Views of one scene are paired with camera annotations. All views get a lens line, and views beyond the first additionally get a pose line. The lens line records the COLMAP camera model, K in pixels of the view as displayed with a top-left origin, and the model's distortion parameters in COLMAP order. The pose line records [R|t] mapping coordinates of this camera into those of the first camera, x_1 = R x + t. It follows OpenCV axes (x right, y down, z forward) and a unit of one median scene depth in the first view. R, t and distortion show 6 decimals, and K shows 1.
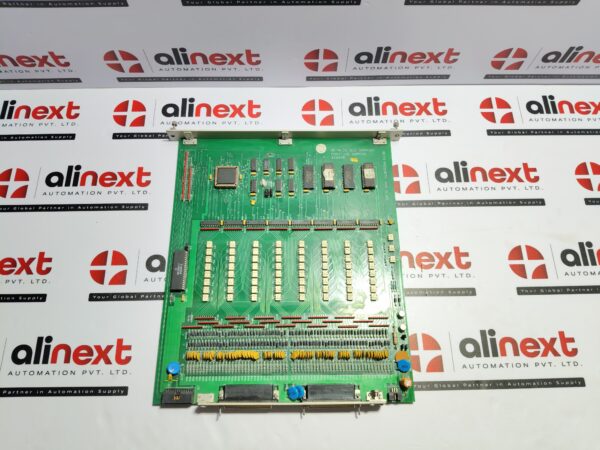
lens RADIAL K [[464.9, 0, 297.0], [0, 464.9, 224.8], [0, 0, 1]] dist [0.003255, -0.063700]
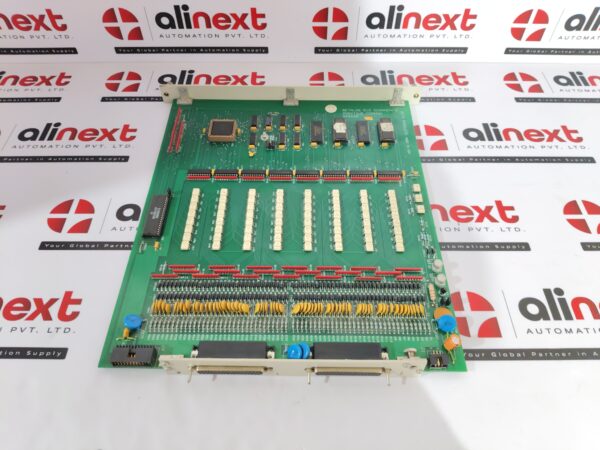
lens RADIAL K [[464.9, 0, 297.2], [0, 464.9, 226.5], [0, 0, 1]] dist [0.003255, -0.063700]
pose [[0.999801, 0.010838, -0.016774, 0.004814], [-0.015208, 0.957590, -0.287733, 0.317541], [0.012944, 0.287930, 0.957564, 0.218394]]
